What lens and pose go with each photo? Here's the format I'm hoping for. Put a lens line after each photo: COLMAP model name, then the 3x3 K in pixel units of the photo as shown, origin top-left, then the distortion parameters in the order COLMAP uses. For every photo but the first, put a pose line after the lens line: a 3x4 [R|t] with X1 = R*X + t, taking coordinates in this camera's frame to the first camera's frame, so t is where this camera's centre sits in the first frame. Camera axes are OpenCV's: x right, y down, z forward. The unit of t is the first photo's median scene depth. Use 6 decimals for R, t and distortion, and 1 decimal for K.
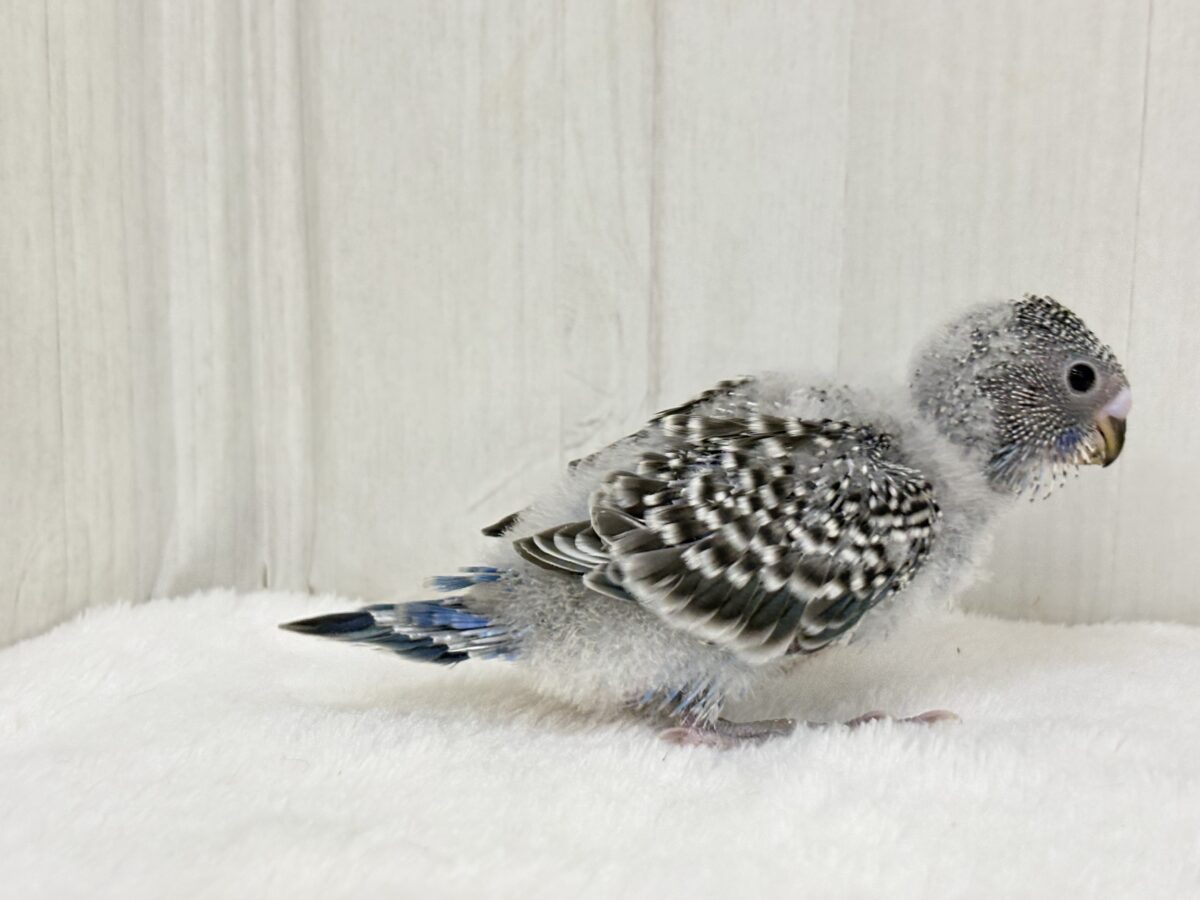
lens RADIAL K [[1774.1, 0, 601.0], [0, 1774.1, 452.0], [0, 0, 1]] dist [-0.043561, 0.000000]
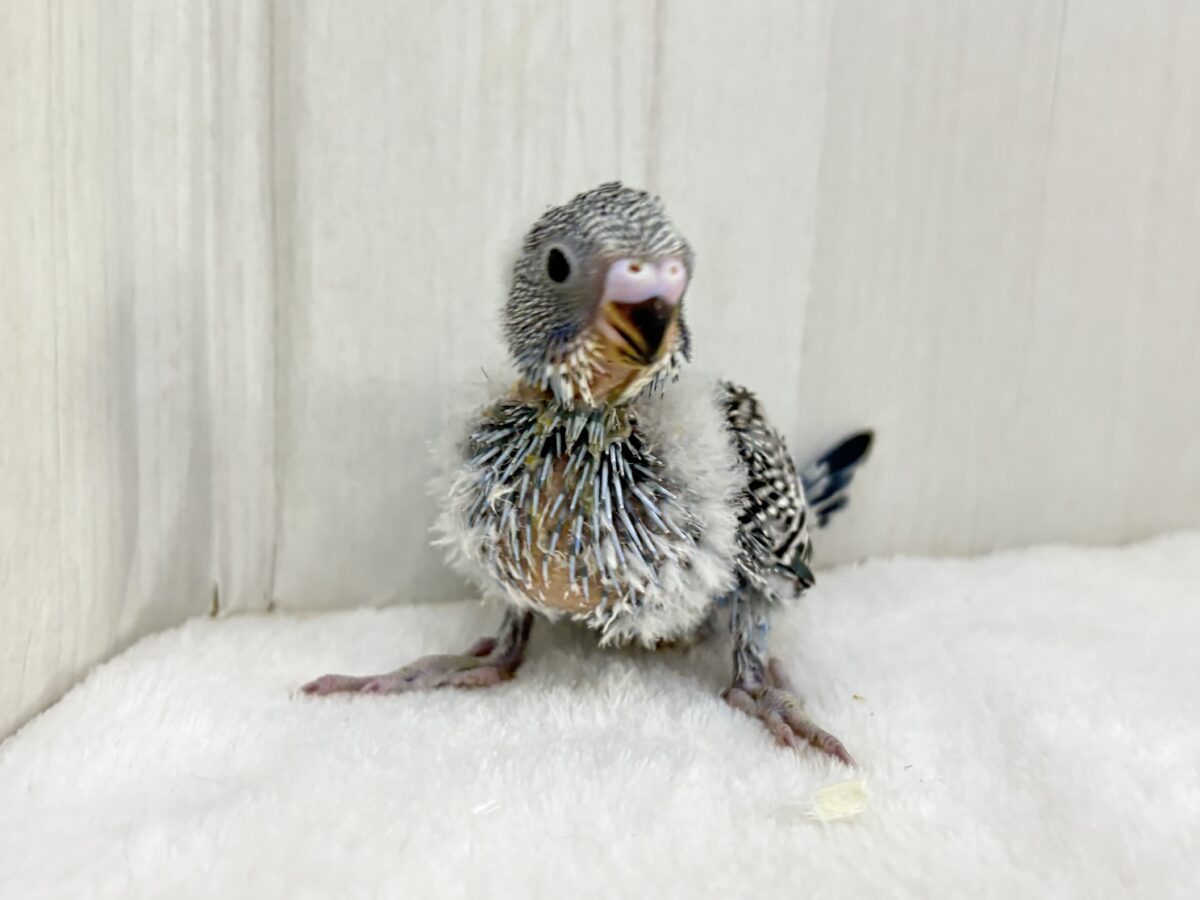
lens RADIAL K [[1393.6, 0, 573.6], [0, 1393.6, 451.8], [0, 0, 1]] dist [-0.095440, 0.000000]
pose [[0.909971, -0.070973, 0.408552, -0.338388], [0.049496, 0.996791, 0.062919, -0.042475], [-0.411707, -0.037033, 0.910564, 0.309594]]
